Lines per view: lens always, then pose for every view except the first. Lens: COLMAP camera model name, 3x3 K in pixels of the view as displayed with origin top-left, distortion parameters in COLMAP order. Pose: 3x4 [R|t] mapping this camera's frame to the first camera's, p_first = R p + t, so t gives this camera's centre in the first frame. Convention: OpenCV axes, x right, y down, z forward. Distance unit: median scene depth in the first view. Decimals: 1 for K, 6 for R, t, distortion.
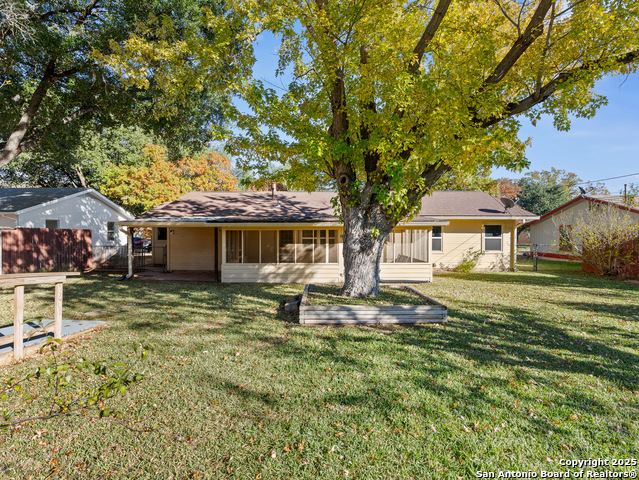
lens RADIAL K [[324.8, 0, 319.4], [0, 324.8, 238.2], [0, 0, 1]] dist [-0.002070, -0.000139]
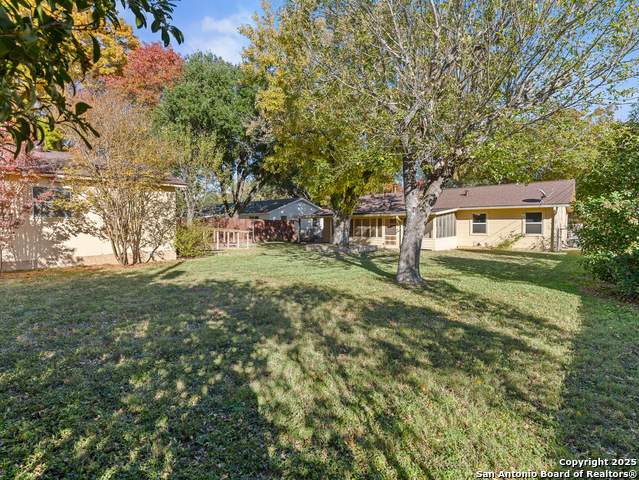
lens RADIAL K [[324.8, 0, 319.6], [0, 324.8, 238.4], [0, 0, 1]] dist [-0.002070, -0.000139]
pose [[0.774312, 0.023770, -0.632357, 0.690207], [-0.007002, 0.999555, 0.028999, 0.026499], [0.632765, -0.018027, 0.774134, -0.452647]]
